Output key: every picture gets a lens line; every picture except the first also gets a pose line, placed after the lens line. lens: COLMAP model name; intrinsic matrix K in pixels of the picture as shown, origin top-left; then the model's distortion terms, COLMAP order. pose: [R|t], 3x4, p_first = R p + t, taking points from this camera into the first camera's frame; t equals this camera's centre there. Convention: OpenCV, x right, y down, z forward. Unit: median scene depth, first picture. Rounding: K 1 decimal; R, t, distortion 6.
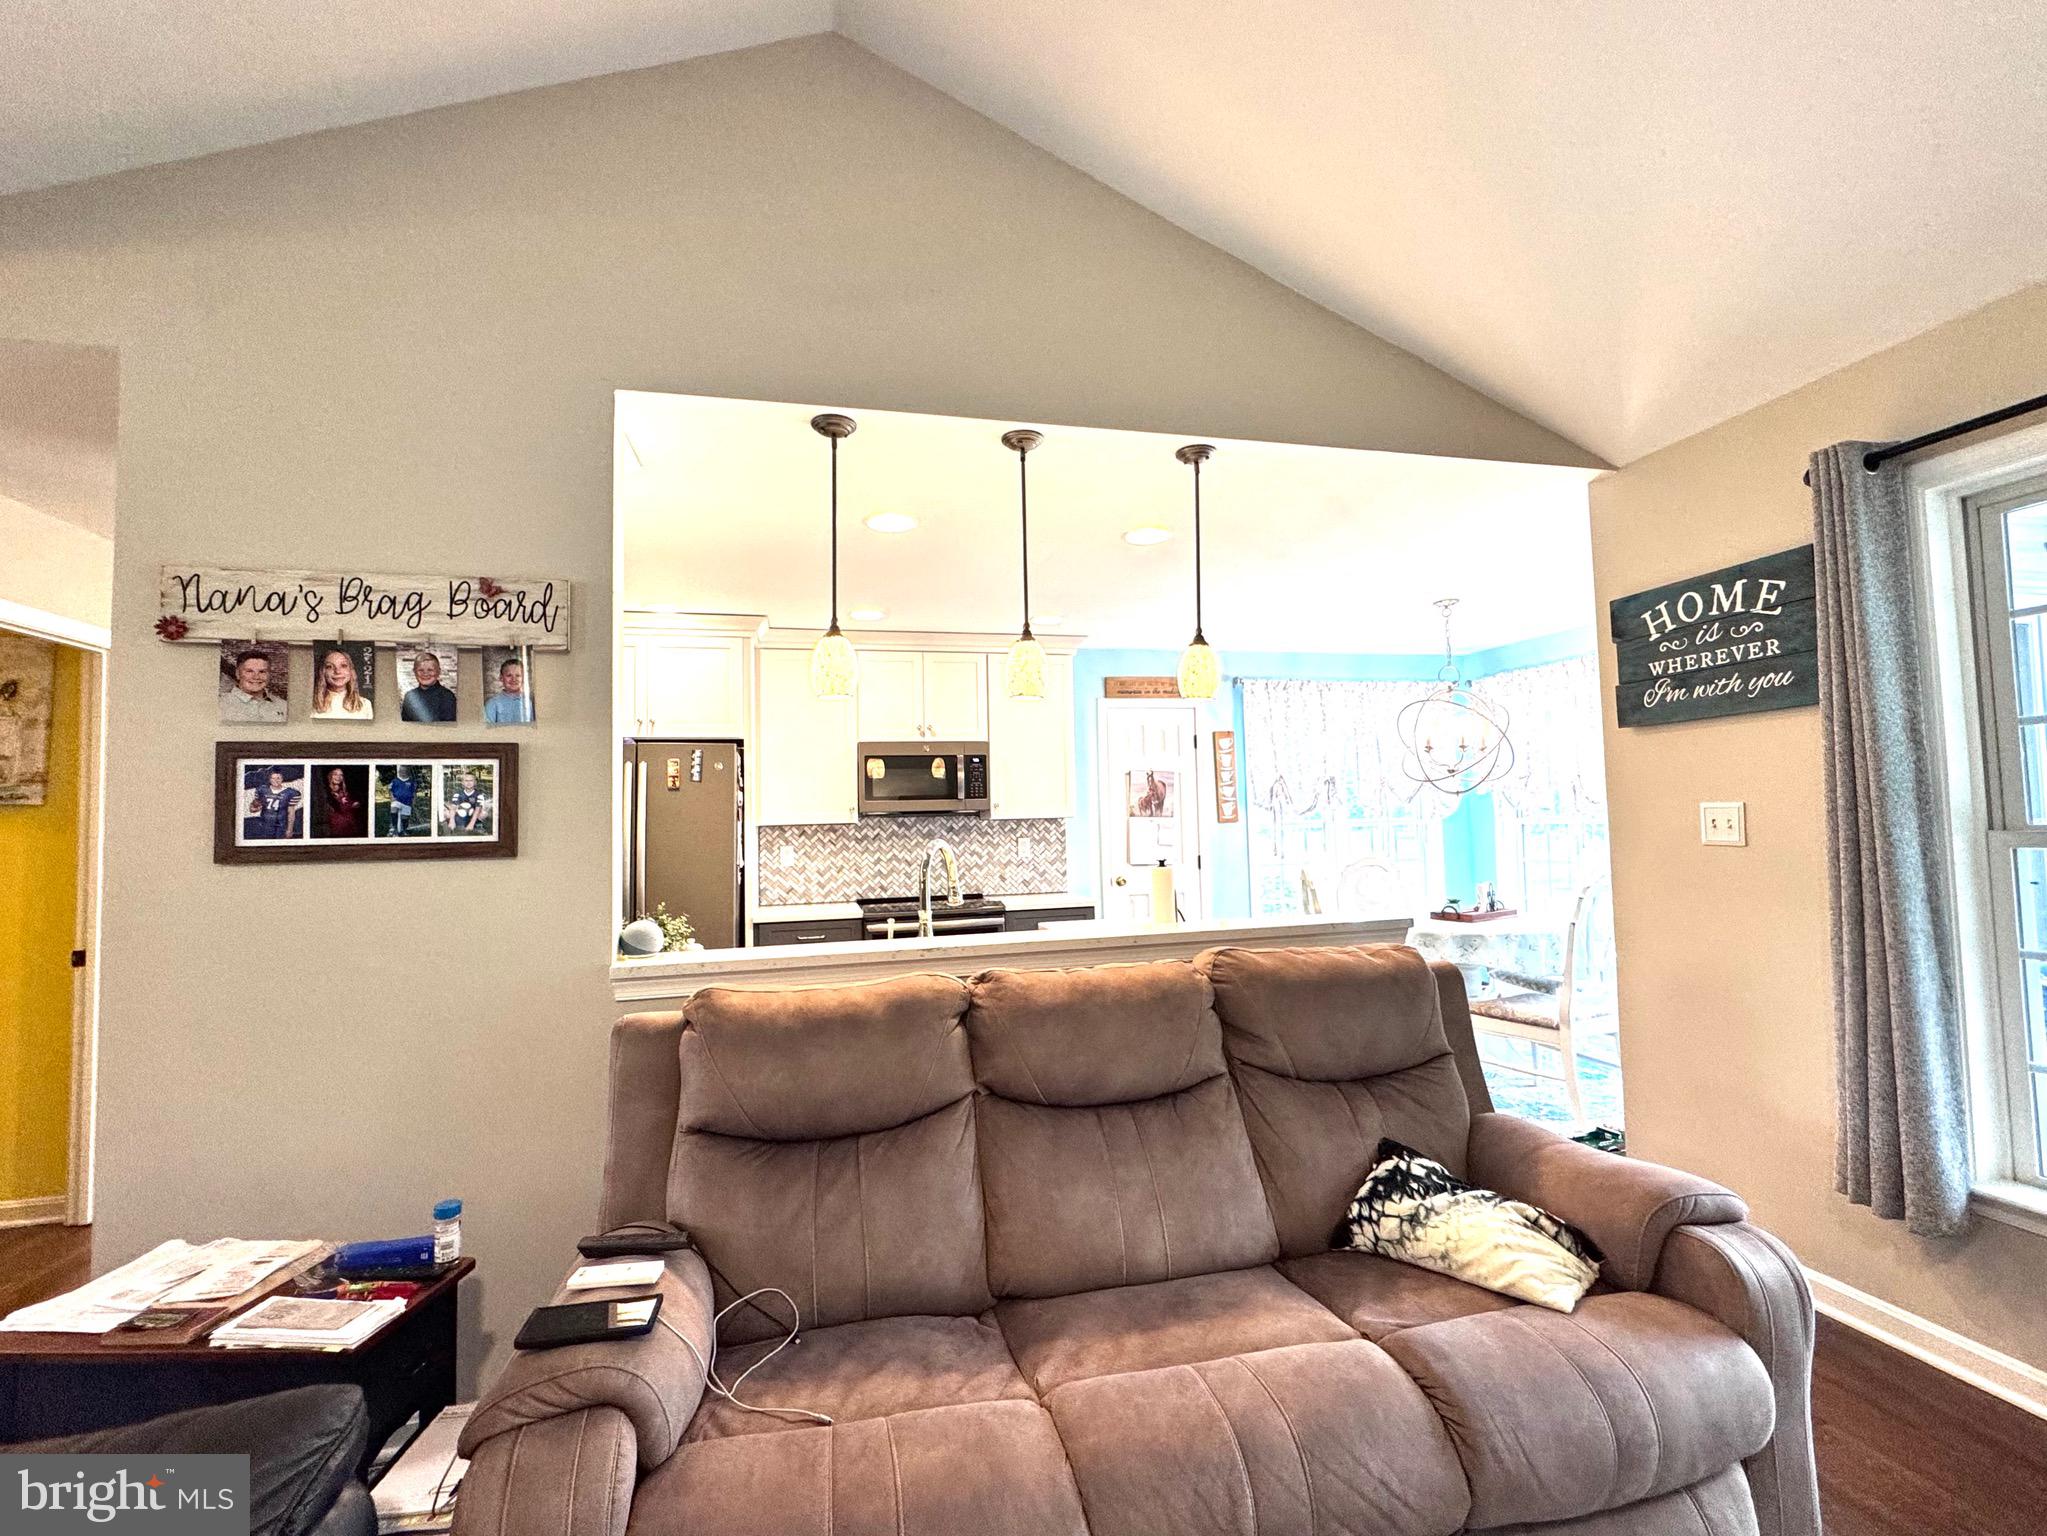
lens RADIAL K [[815.3, 0, 1017.7], [0, 815.3, 776.3], [0, 0, 1]] dist [-0.007843, -0.000371]
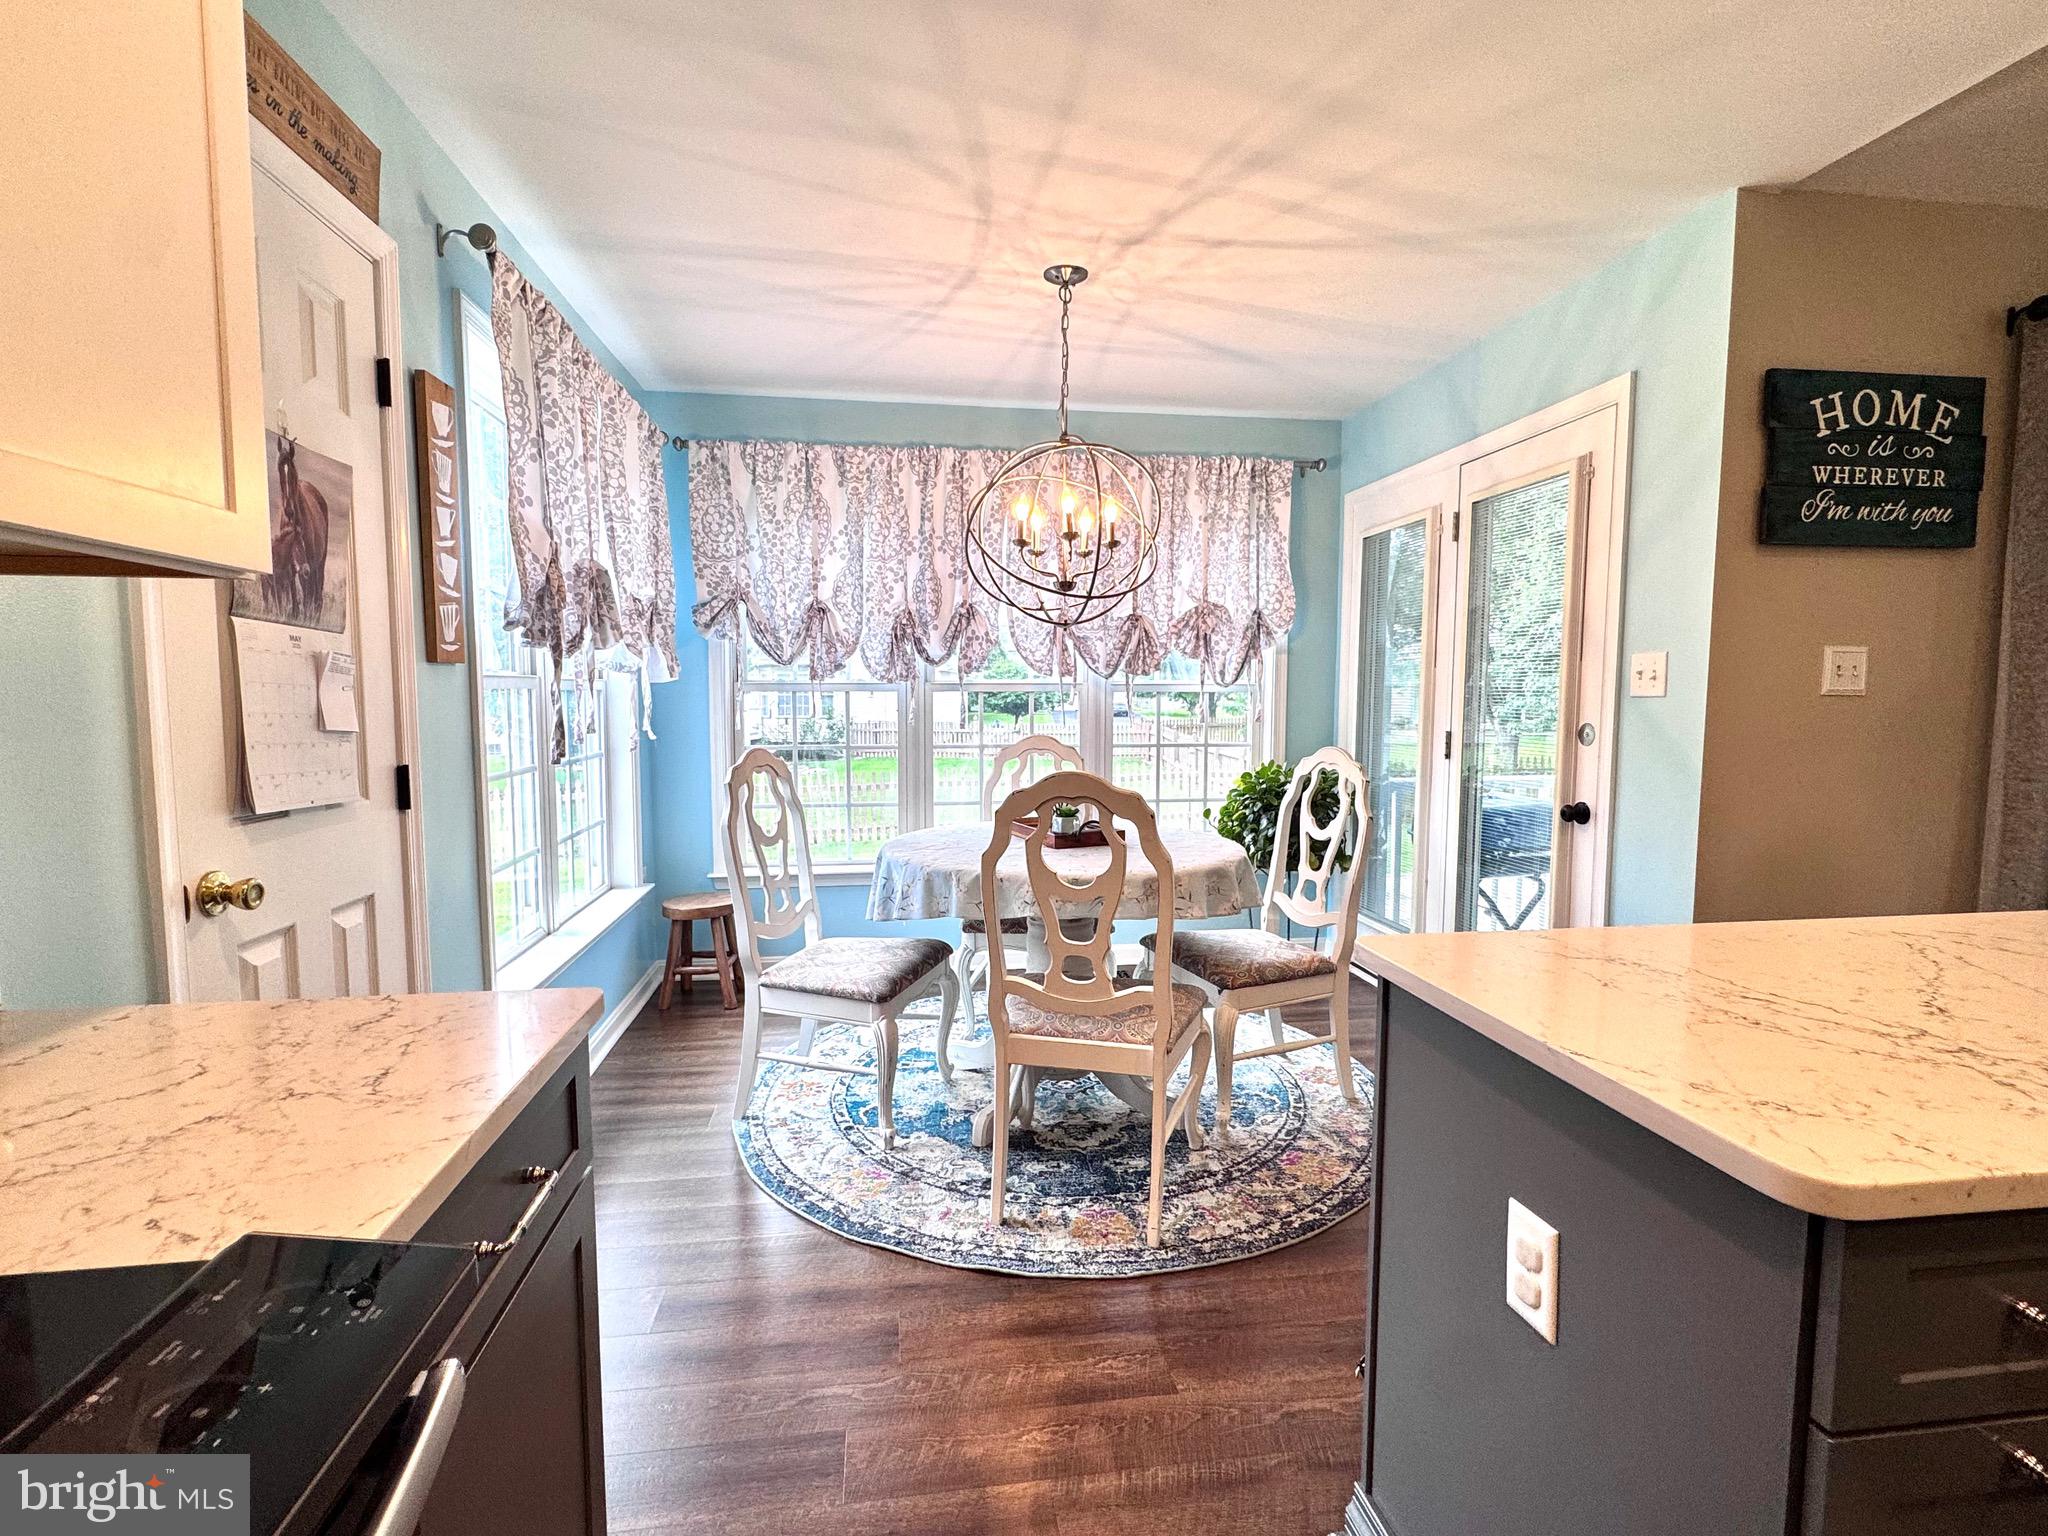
lens RADIAL K [[962.3, 0, 1018.2], [0, 962.3, 763.9], [0, 0, 1]] dist [0.000938, 0.000097]
pose [[0.094372, -0.061550, 0.993633, -0.257513], [-0.057295, 0.996097, 0.067144, 0.140125], [-0.993887, -0.063267, 0.090477, 1.788525]]
